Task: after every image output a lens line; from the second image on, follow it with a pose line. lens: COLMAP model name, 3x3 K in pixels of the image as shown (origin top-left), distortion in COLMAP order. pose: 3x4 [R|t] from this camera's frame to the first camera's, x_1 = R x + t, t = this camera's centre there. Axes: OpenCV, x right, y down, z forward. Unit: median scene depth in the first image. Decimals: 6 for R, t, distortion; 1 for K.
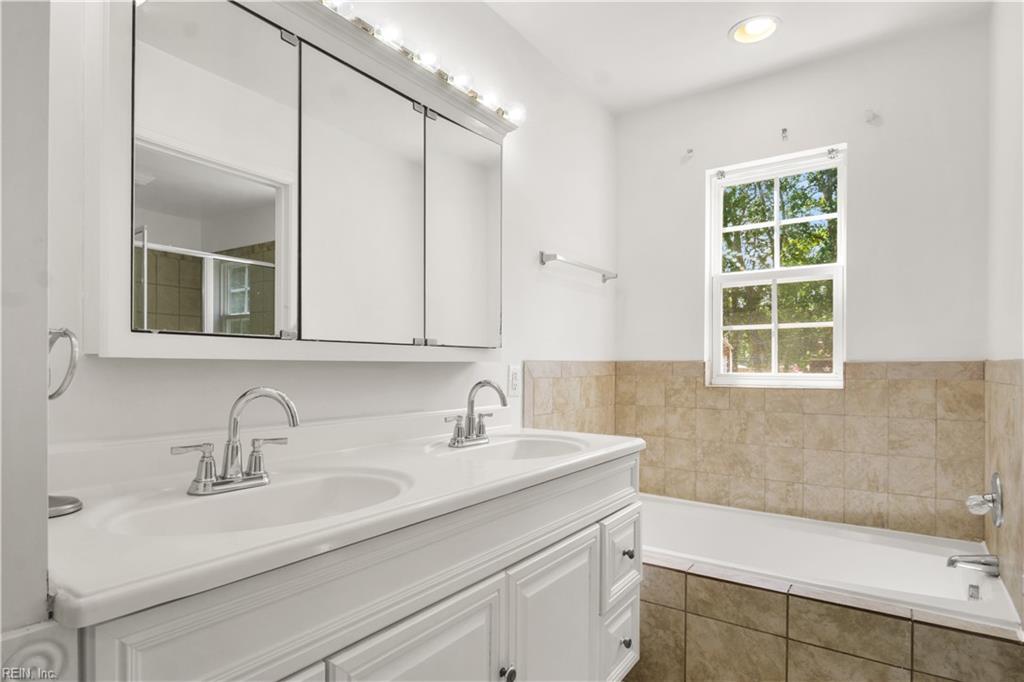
lens RADIAL K [[573.8, 0, 512.5], [0, 573.8, 352.6], [0, 0, 1]] dist [-0.005756, -0.000789]
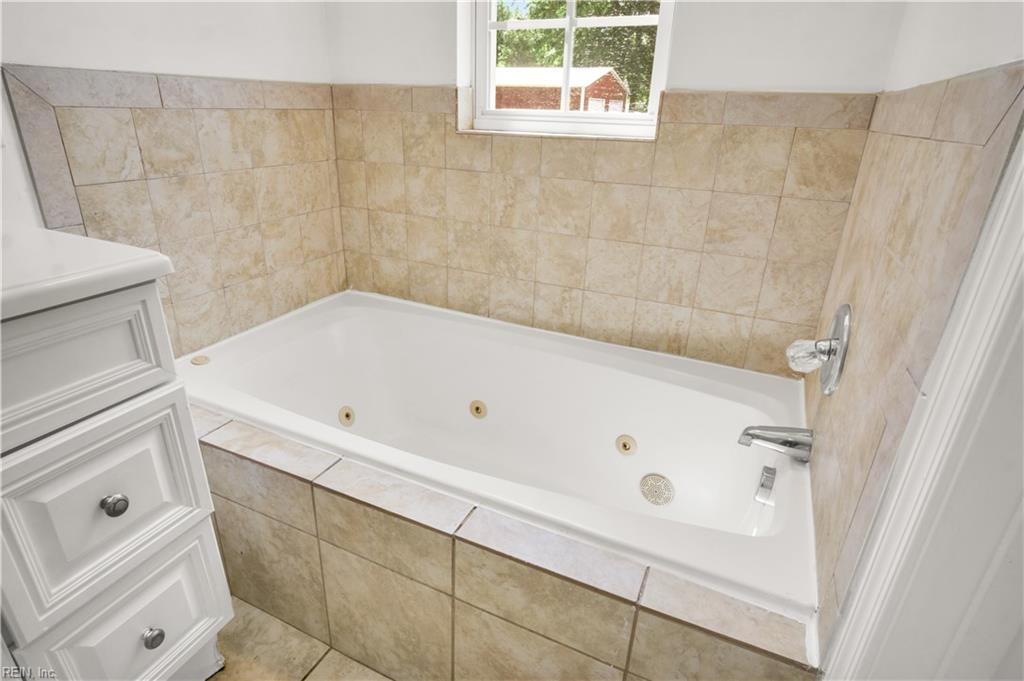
lens RADIAL K [[573.8, 0, 512.5], [0, 573.8, 352.1], [0, 0, 1]] dist [-0.005756, -0.000789]
pose [[0.982859, -0.047930, 0.178022, 0.320245], [-0.029989, 0.911188, 0.410898, 0.023719], [-0.181906, -0.409193, 0.894132, 0.408729]]
